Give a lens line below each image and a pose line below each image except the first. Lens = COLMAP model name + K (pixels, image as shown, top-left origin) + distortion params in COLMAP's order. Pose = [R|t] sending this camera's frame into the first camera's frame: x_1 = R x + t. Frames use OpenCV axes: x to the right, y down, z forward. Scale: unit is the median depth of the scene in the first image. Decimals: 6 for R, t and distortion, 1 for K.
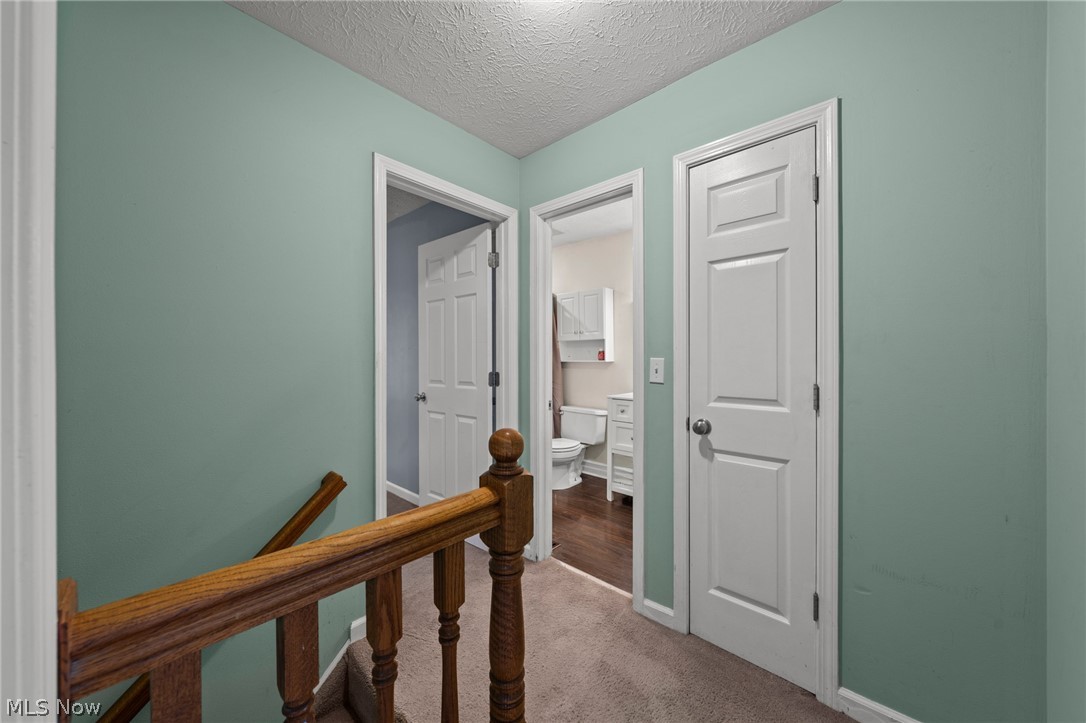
lens RADIAL K [[395.7, 0, 545.4], [0, 395.7, 360.0], [0, 0, 1]] dist [-0.001127, 0.000103]
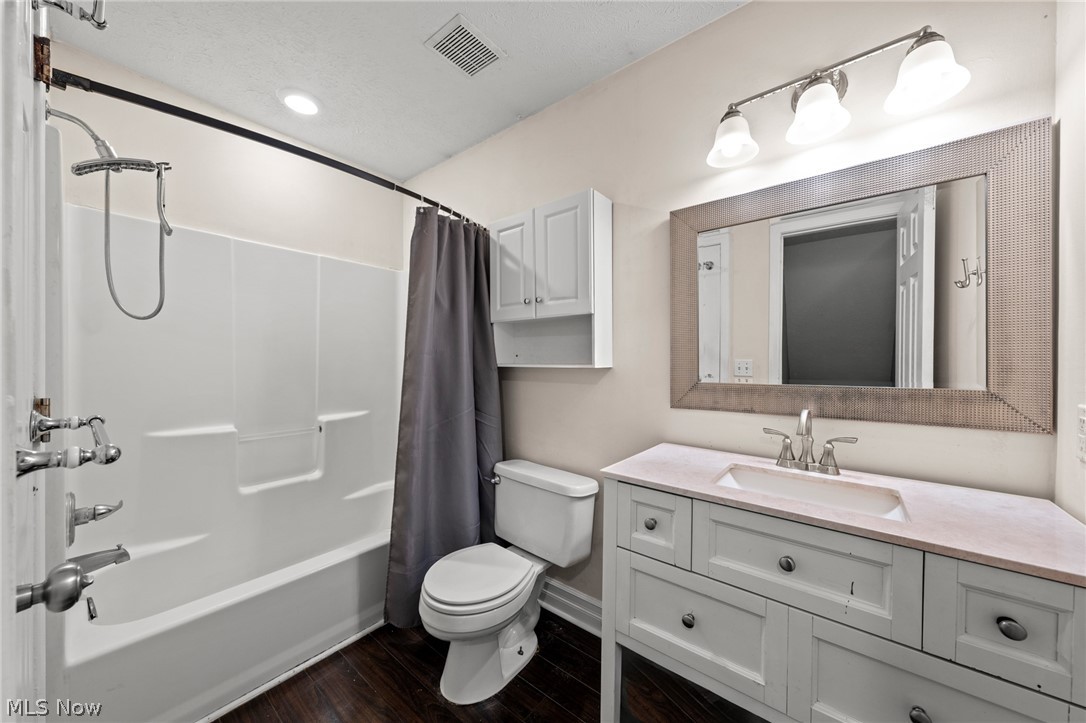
lens RADIAL K [[395.7, 0, 541.6], [0, 395.7, 361.4], [0, 0, 1]] dist [-0.001127, 0.000103]
pose [[0.999266, 0.003380, 0.038154, 0.076524], [-0.003710, 0.999956, 0.008576, -0.006101], [-0.038123, -0.008711, 0.999235, 0.558899]]
